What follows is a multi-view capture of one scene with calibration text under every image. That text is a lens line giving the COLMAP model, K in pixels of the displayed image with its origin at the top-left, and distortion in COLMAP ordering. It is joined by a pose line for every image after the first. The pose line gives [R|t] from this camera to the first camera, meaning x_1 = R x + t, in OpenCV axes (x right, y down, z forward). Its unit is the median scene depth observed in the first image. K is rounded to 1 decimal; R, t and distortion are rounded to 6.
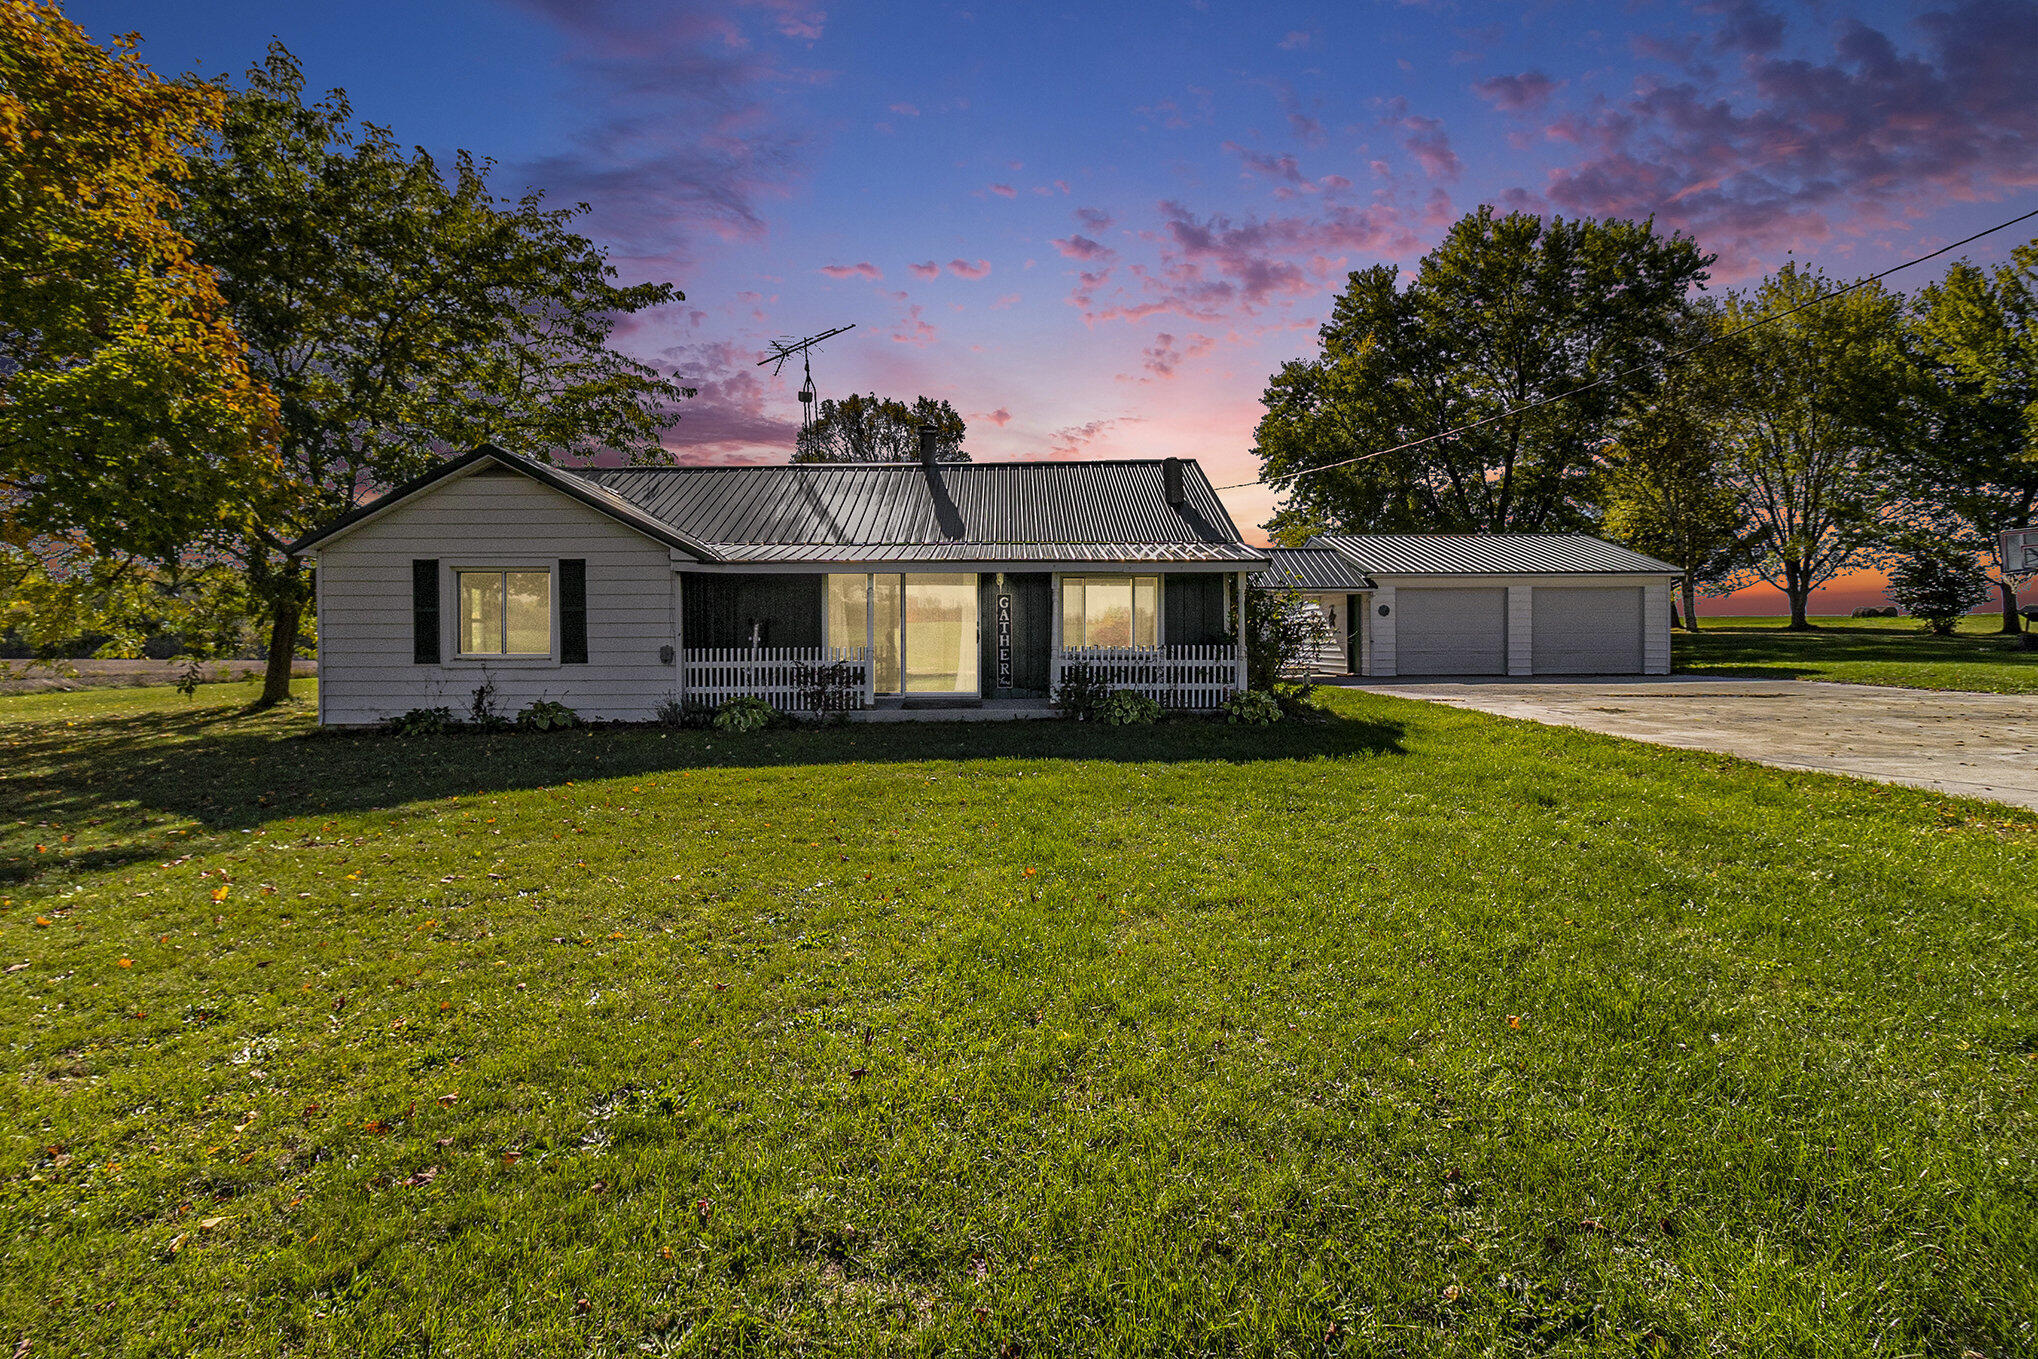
lens RADIAL K [[910.3, 0, 1018.6], [0, 910.3, 611.9], [0, 0, 1]] dist [-0.000221, 0.000021]
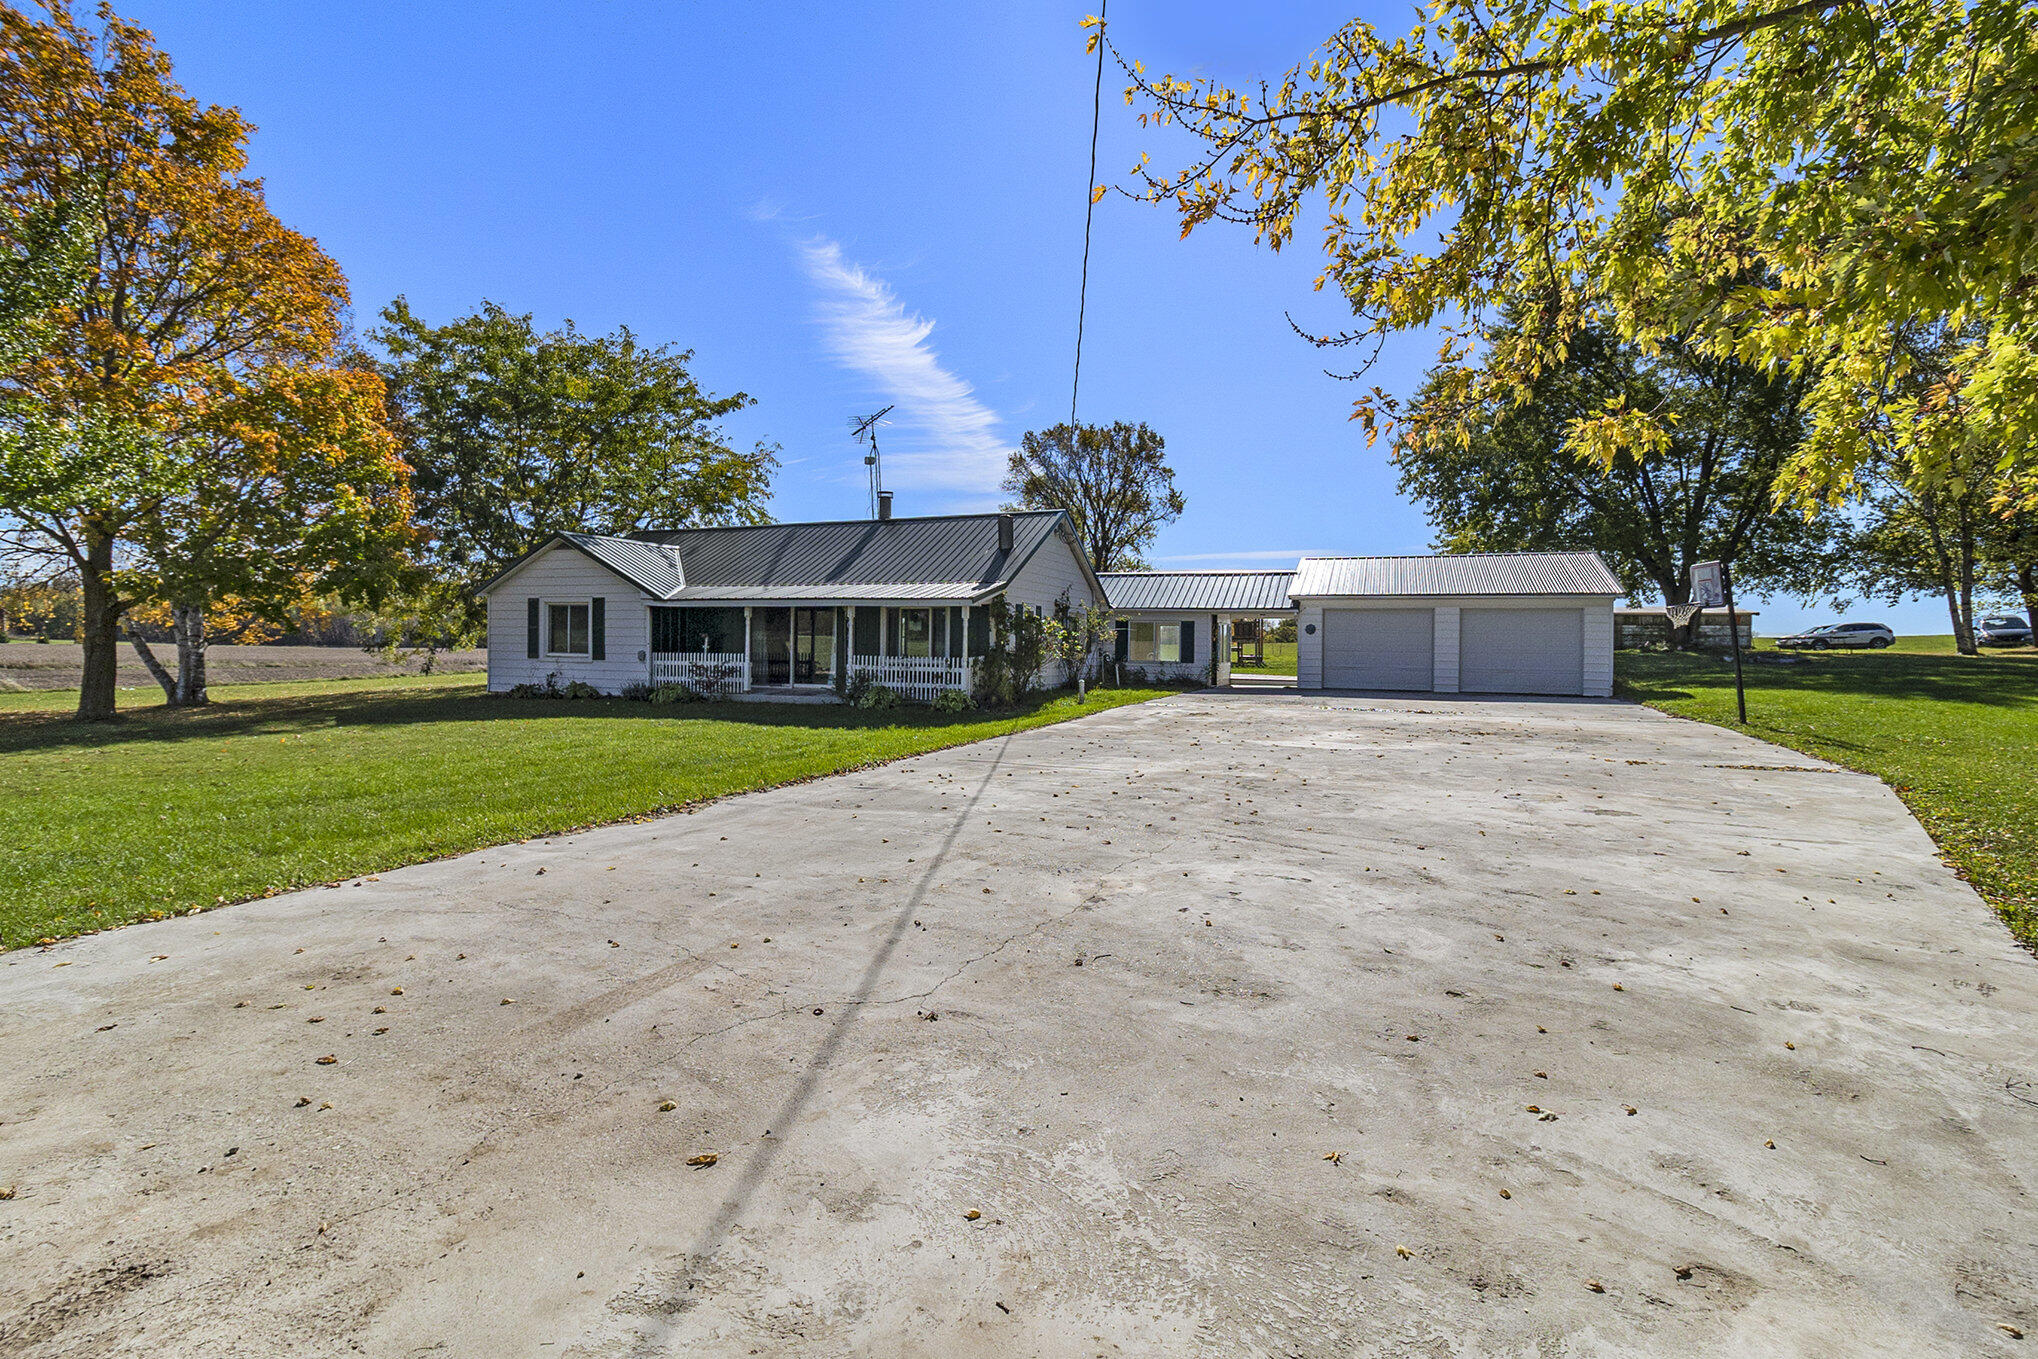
lens RADIAL K [[961.5, 0, 1010.9], [0, 961.5, 635.1], [0, 0, 1]] dist [-0.001714, 0.000072]
pose [[0.923797, 0.009159, -0.382772, 0.815869], [-0.003457, 0.999873, 0.015581, -0.017820], [0.382866, -0.013071, 0.923711, -0.314513]]
